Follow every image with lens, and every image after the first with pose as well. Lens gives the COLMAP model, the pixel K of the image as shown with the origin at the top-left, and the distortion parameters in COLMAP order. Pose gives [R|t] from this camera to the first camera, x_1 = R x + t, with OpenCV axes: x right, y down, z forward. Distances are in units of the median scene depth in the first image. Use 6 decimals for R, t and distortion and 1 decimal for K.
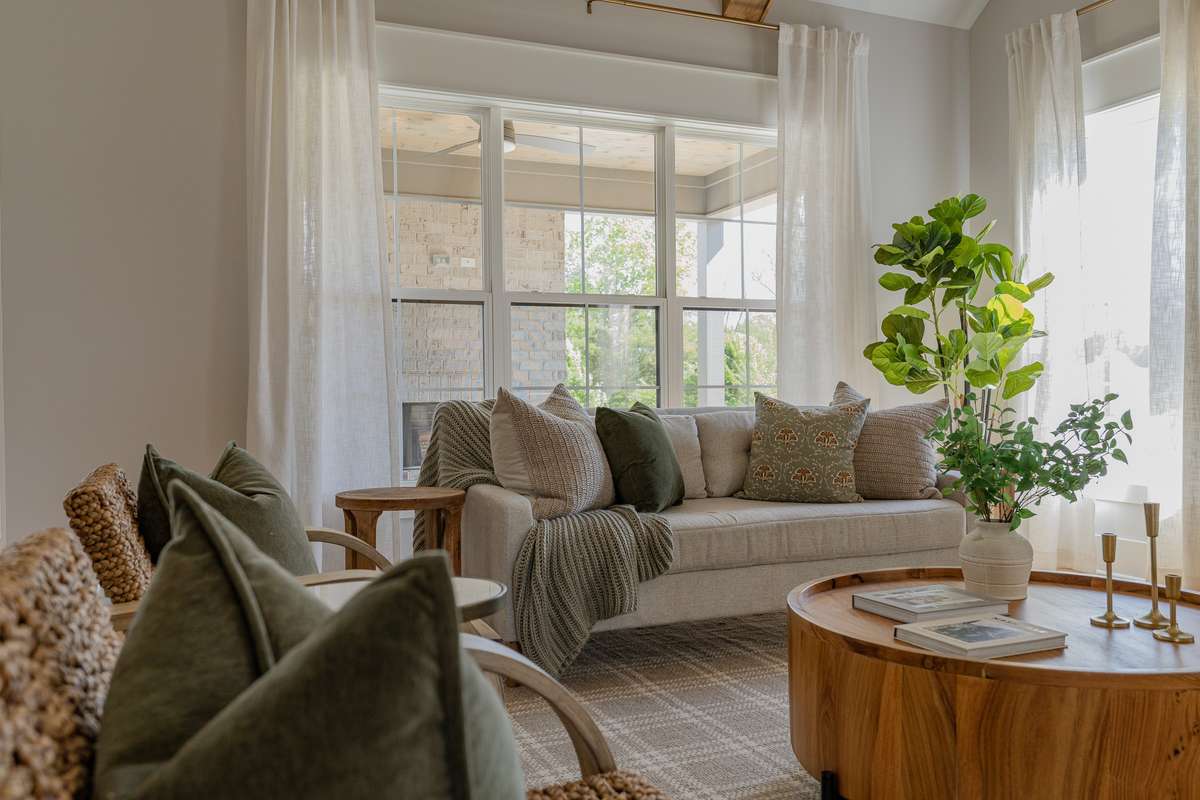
lens RADIAL K [[949.0, 0, 600.7], [0, 949.0, 396.3], [0, 0, 1]] dist [-0.004975, 0.001068]
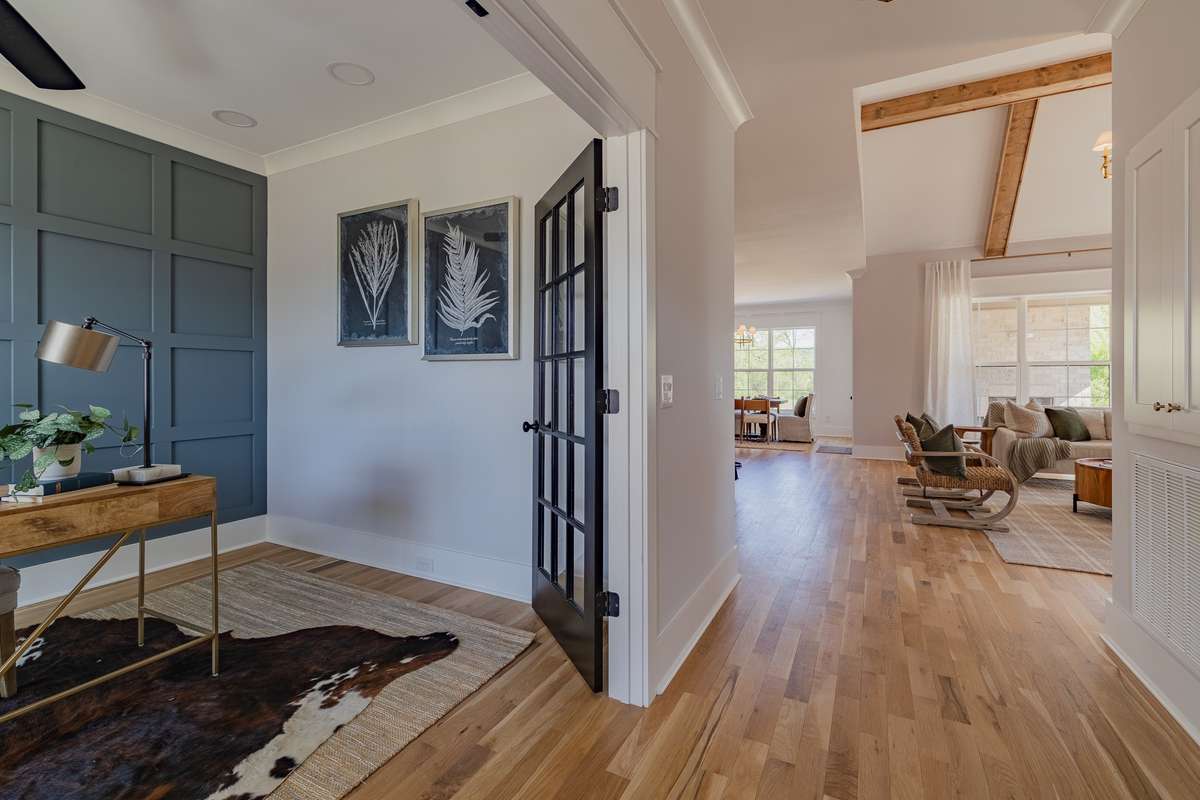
lens RADIAL K [[531.3, 0, 592.6], [0, 531.3, 379.2], [0, 0, 1]] dist [0.003551, -0.000017]
pose [[0.625438, 0.013417, -0.780158, 0.412134], [-0.007328, 0.999909, 0.011321, -0.083072], [0.780239, -0.001363, 0.625480, -1.241344]]
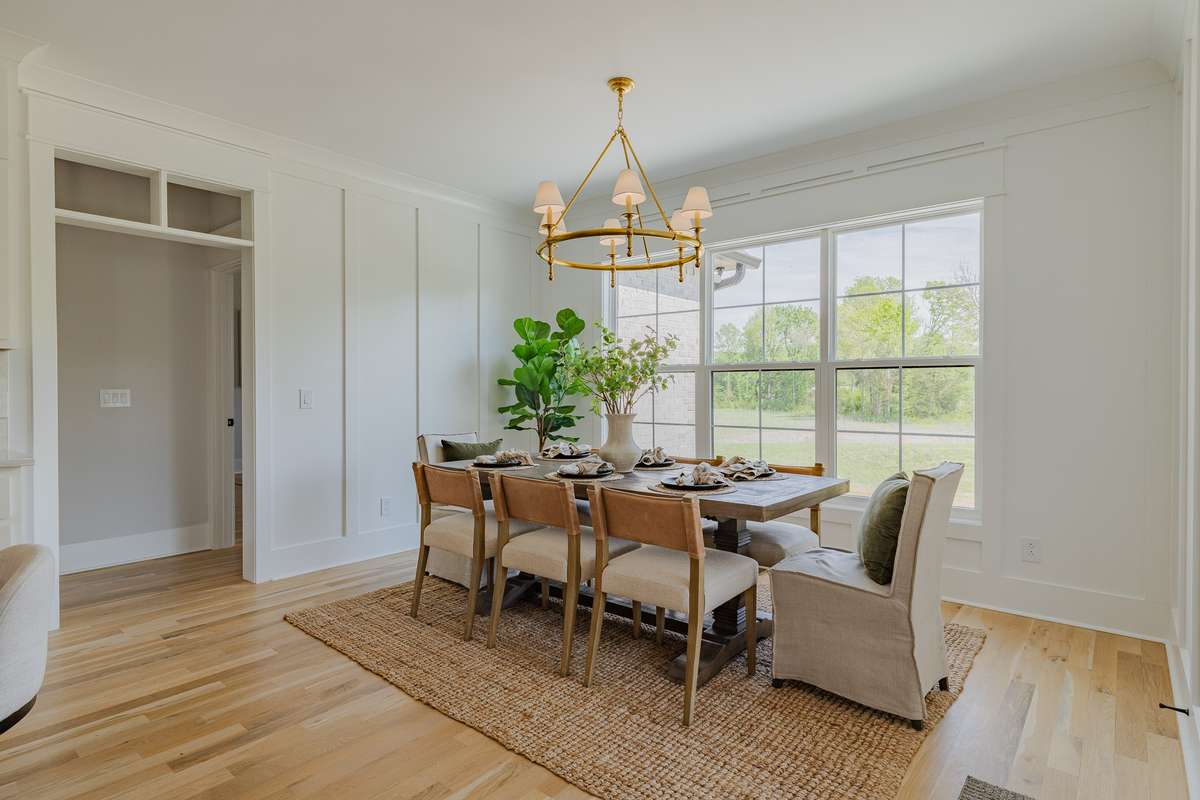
lens RADIAL K [[625.1, 0, 601.0], [0, 625.1, 391.5], [0, 0, 1]] dist [-0.006395, -0.000365]
pose [[0.446383, 0.014712, -0.894721, -0.612164], [-0.007005, 0.999892, 0.012946, -0.076325], [0.894815, 0.000488, 0.446437, 0.787748]]
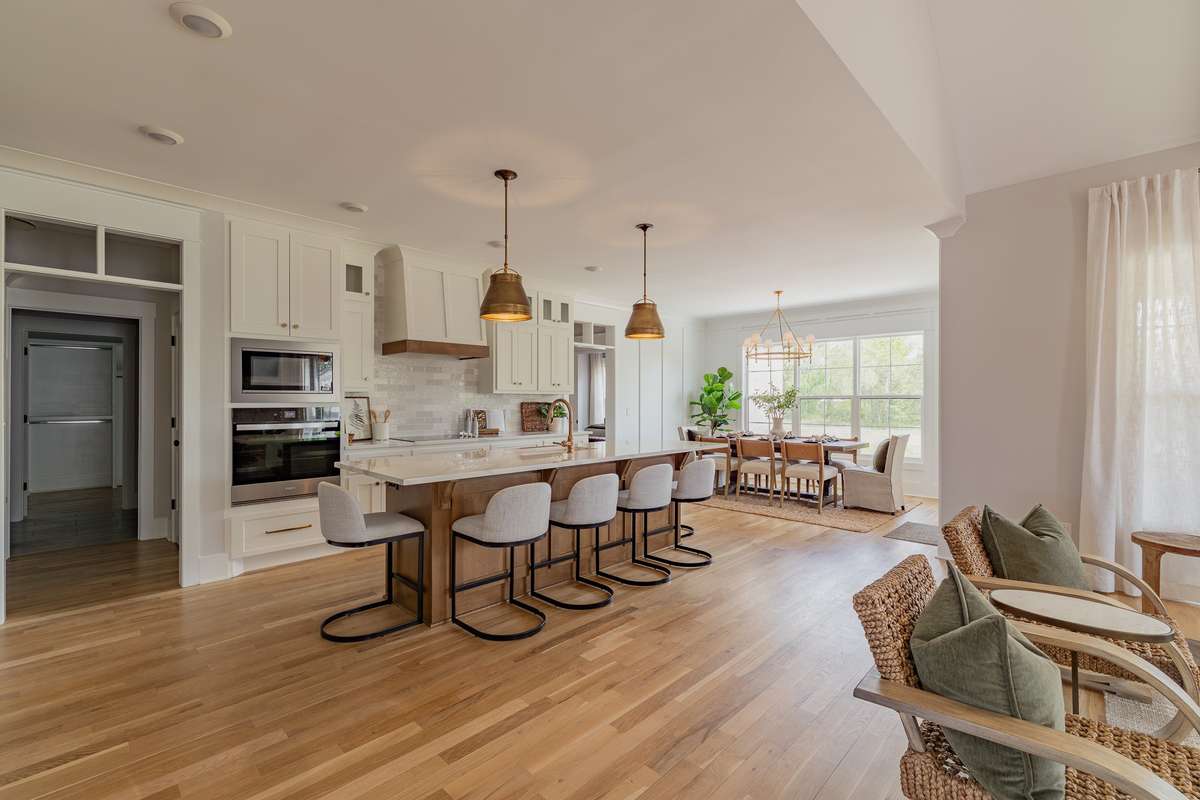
lens RADIAL K [[531.3, 0, 596.6], [0, 531.3, 402.1], [0, 0, 1]] dist [0.003551, -0.000017]
pose [[0.386812, 0.016473, -0.922011, 0.191214], [-0.007506, 0.999864, 0.014715, -0.117036], [0.922128, 0.001229, 0.386883, -0.205685]]
